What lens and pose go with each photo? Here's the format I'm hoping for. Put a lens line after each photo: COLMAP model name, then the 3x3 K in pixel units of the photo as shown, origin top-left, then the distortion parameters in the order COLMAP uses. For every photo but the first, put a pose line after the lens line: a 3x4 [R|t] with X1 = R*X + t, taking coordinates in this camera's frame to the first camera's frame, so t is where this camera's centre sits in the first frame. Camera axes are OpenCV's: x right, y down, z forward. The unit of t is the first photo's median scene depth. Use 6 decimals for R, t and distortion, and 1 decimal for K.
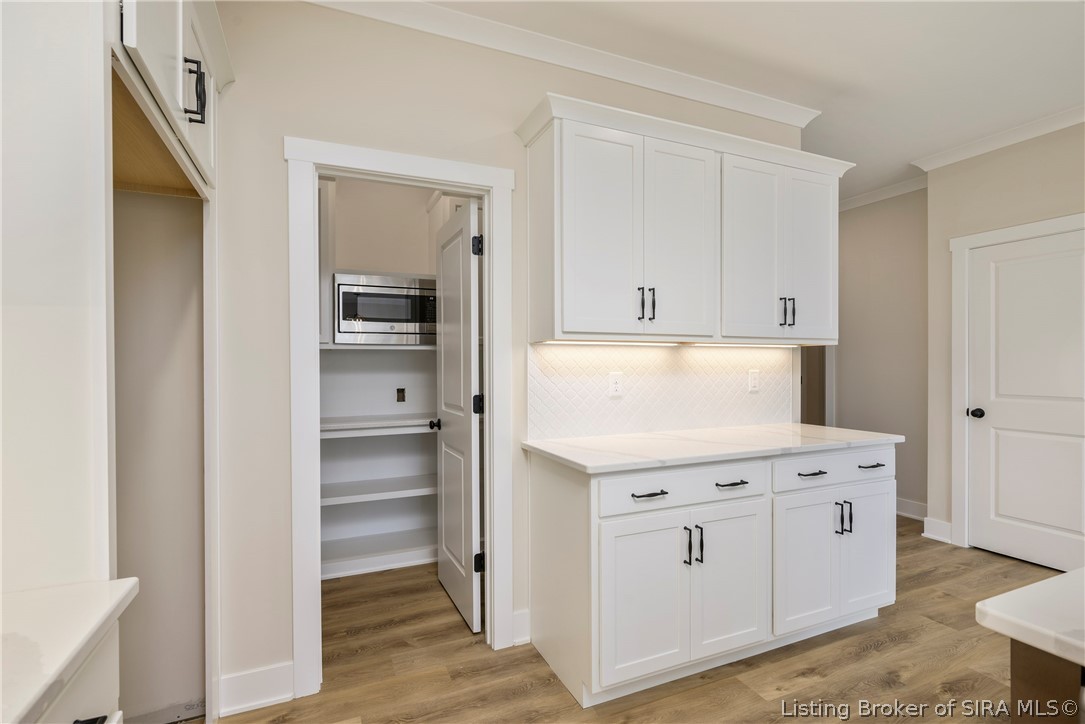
lens RADIAL K [[514.1, 0, 543.3], [0, 514.1, 365.2], [0, 0, 1]] dist [0.000520, 0.000293]
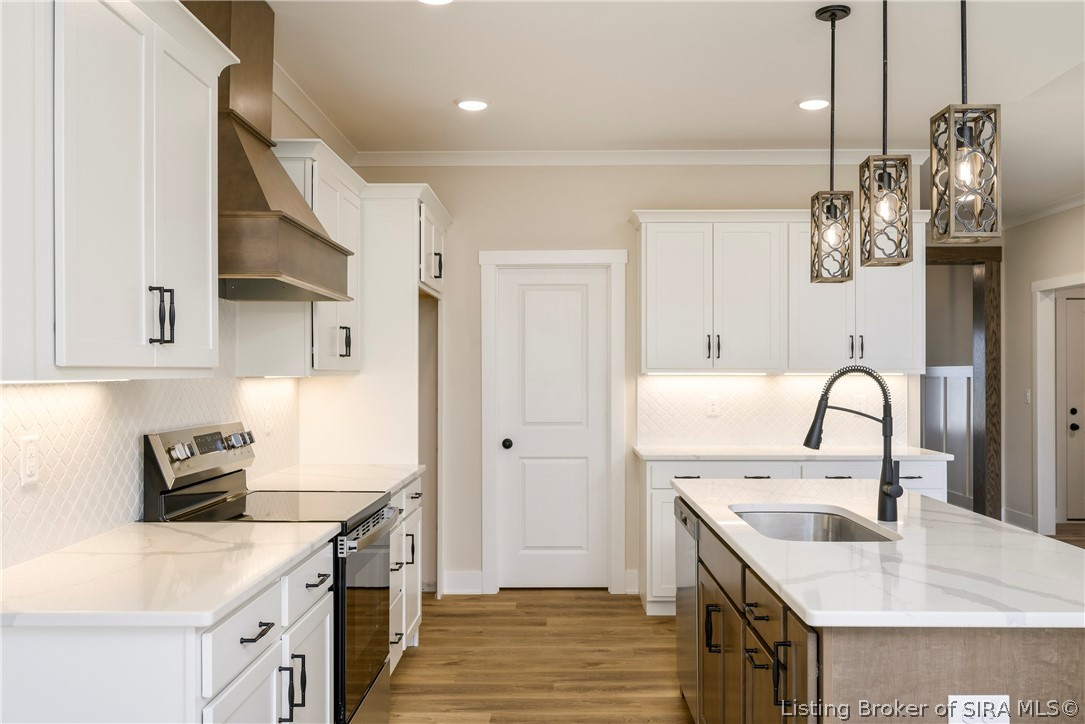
lens RADIAL K [[945.8, 0, 542.5], [0, 945.8, 362.0], [0, 0, 1]] dist [0.003397, 0.001358]
pose [[0.906371, -0.001592, -0.422481, 0.854429], [-0.004120, 0.999912, -0.012606, -0.045554], [0.422464, 0.013166, 0.906284, -1.473811]]
